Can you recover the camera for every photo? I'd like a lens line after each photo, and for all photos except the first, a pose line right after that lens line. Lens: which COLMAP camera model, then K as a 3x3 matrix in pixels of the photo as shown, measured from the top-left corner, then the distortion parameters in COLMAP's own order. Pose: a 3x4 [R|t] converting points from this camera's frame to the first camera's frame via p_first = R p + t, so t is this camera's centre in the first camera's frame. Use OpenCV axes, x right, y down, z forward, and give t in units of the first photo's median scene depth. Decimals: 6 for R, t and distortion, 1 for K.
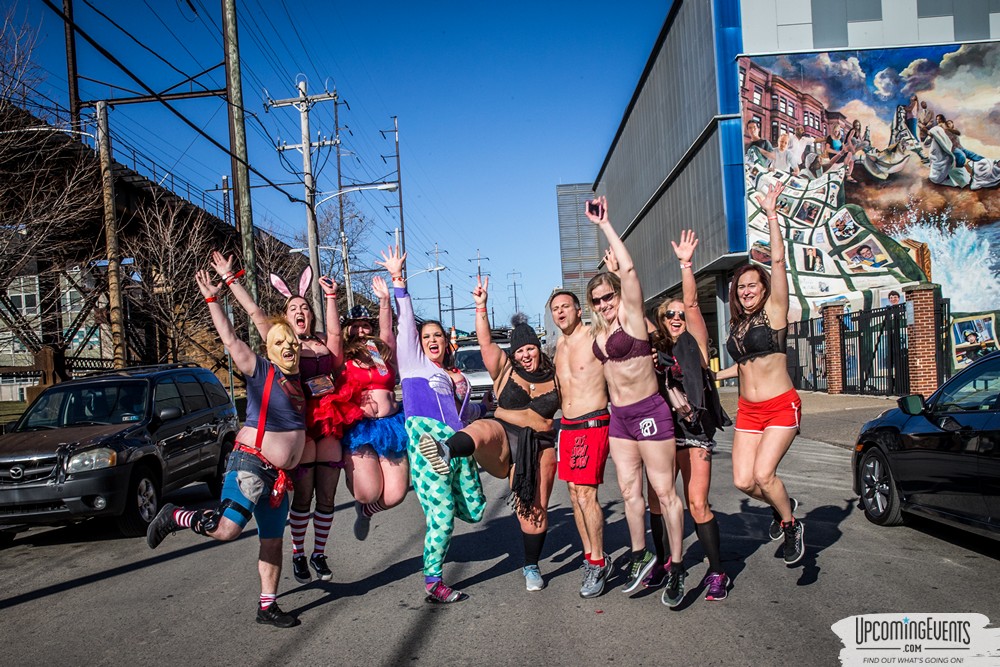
lens RADIAL K [[775.6, 0, 508.7], [0, 775.6, 393.8], [0, 0, 1]] dist [-0.031094, 0.002198]
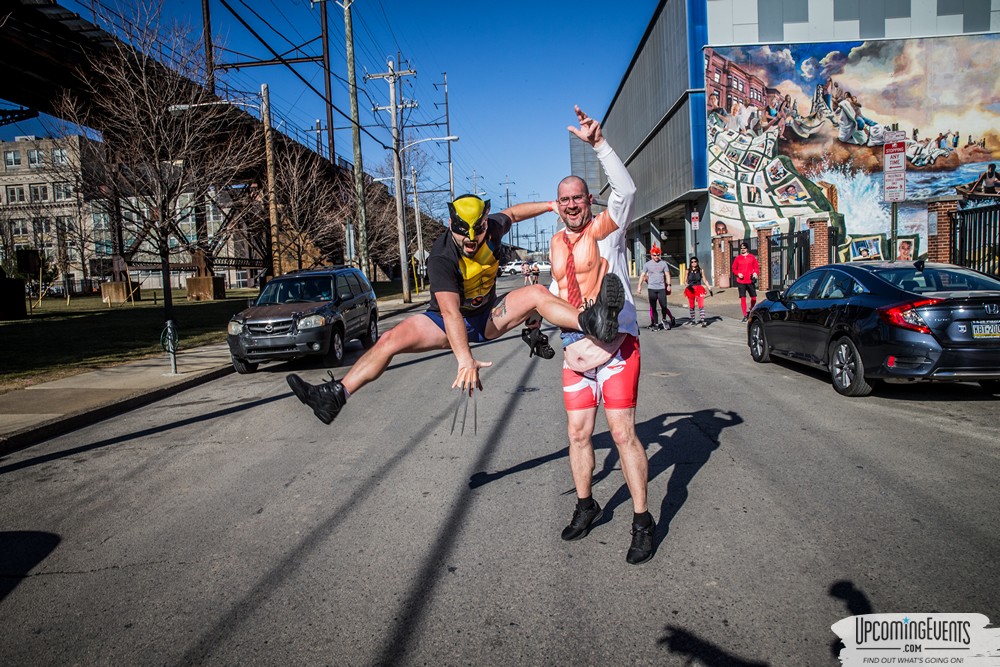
lens RADIAL K [[702.4, 0, 500.3], [0, 702.4, 333.6], [0, 0, 1]] dist [-0.070043, -0.001353]
pose [[0.999822, 0.014420, -0.012172, -0.047501], [-0.013589, 0.997743, 0.065752, 0.001323], [0.013093, -0.065575, 0.997762, -0.281553]]
